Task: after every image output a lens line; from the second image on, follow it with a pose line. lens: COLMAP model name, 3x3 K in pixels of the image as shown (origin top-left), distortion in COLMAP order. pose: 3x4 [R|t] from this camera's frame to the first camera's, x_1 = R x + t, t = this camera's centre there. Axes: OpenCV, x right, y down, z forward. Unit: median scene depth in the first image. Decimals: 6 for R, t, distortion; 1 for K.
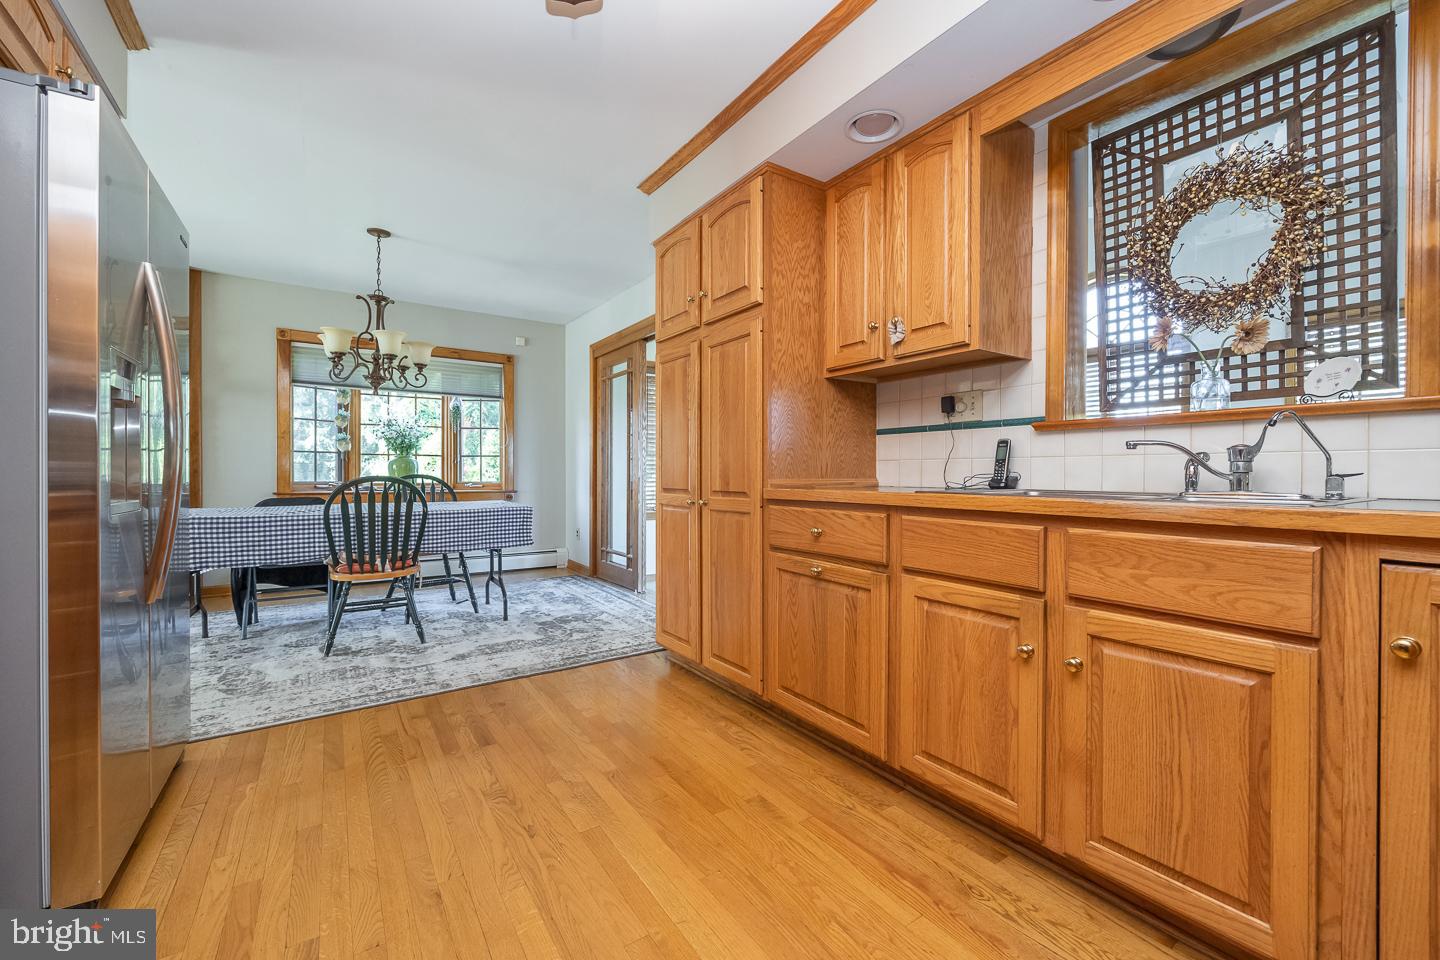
lens RADIAL K [[589.3, 0, 729.3], [0, 589.3, 473.7], [0, 0, 1]] dist [-0.004978, 0.000044]
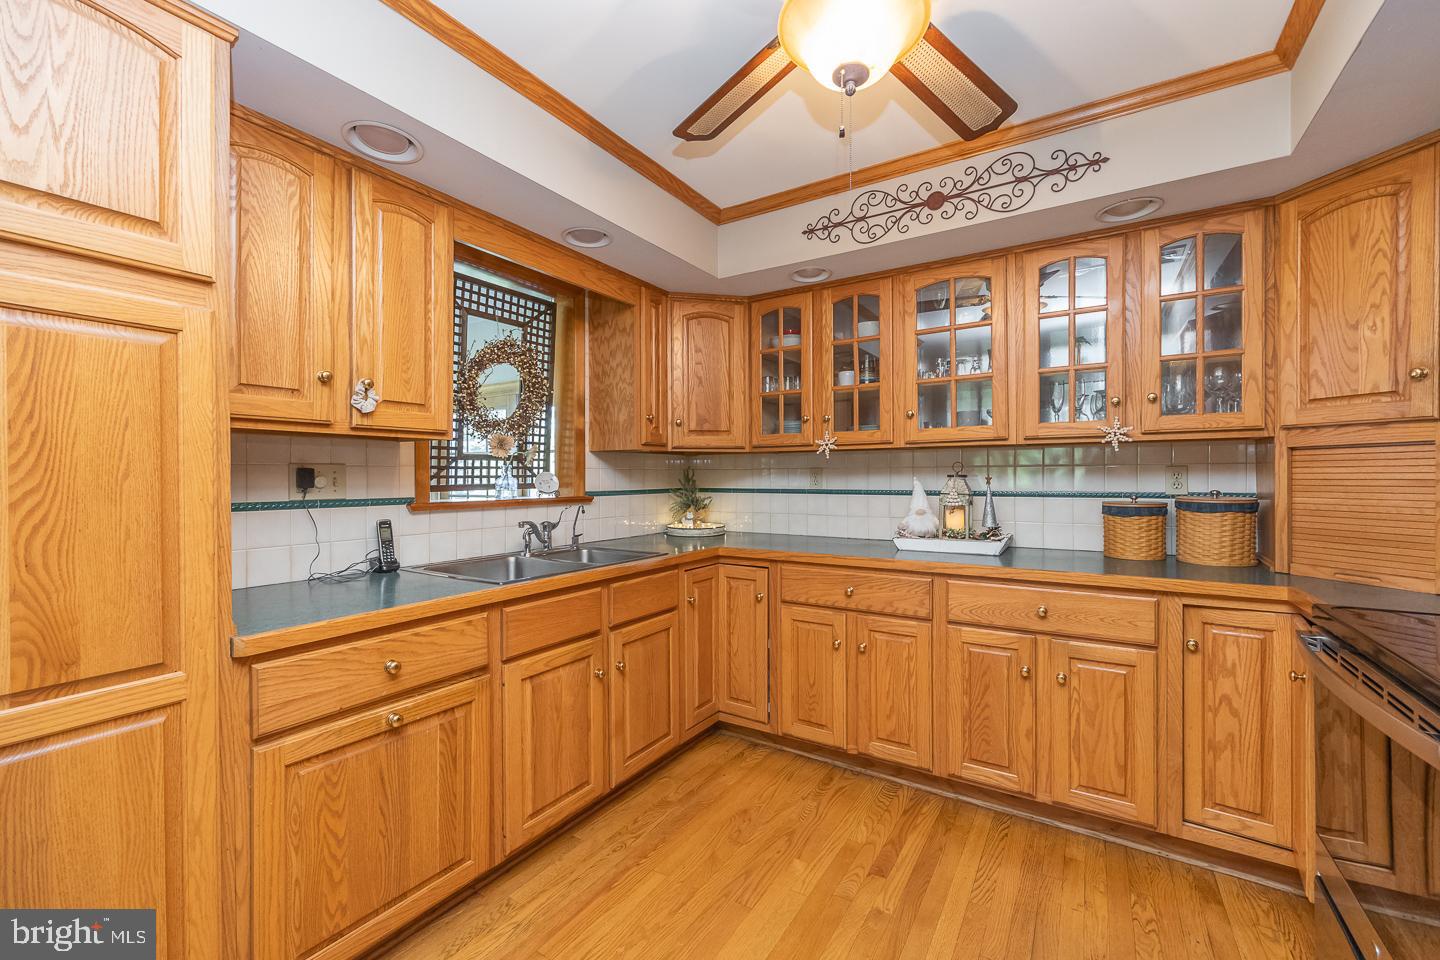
lens RADIAL K [[589.3, 0, 708.3], [0, 589.3, 477.9], [0, 0, 1]] dist [-0.004978, 0.000044]
pose [[-0.386555, -0.005561, 0.922250, -0.763523], [0.002348, 0.999973, 0.007014, -0.158574], [-0.922263, 0.004876, -0.386531, 1.042371]]
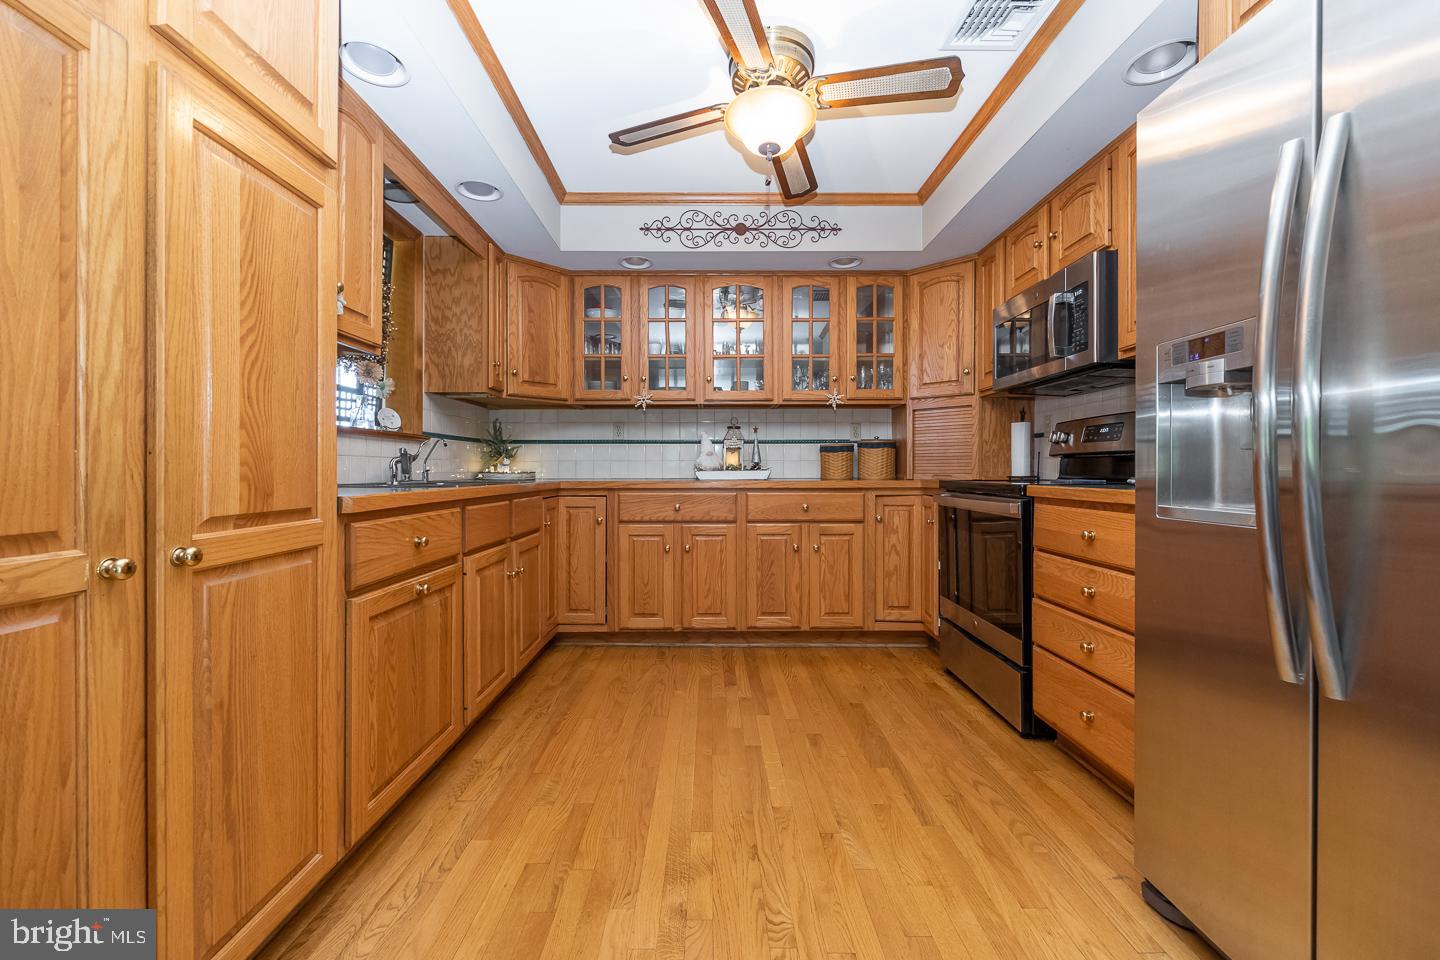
lens RADIAL K [[589.3, 0, 701.3], [0, 589.3, 471.0], [0, 0, 1]] dist [-0.004978, 0.000044]
pose [[-0.822249, -0.004923, 0.569107, -0.722452], [-0.005220, 0.999986, 0.001109, -0.003259], [-0.569104, -0.002058, -0.822263, 1.645878]]
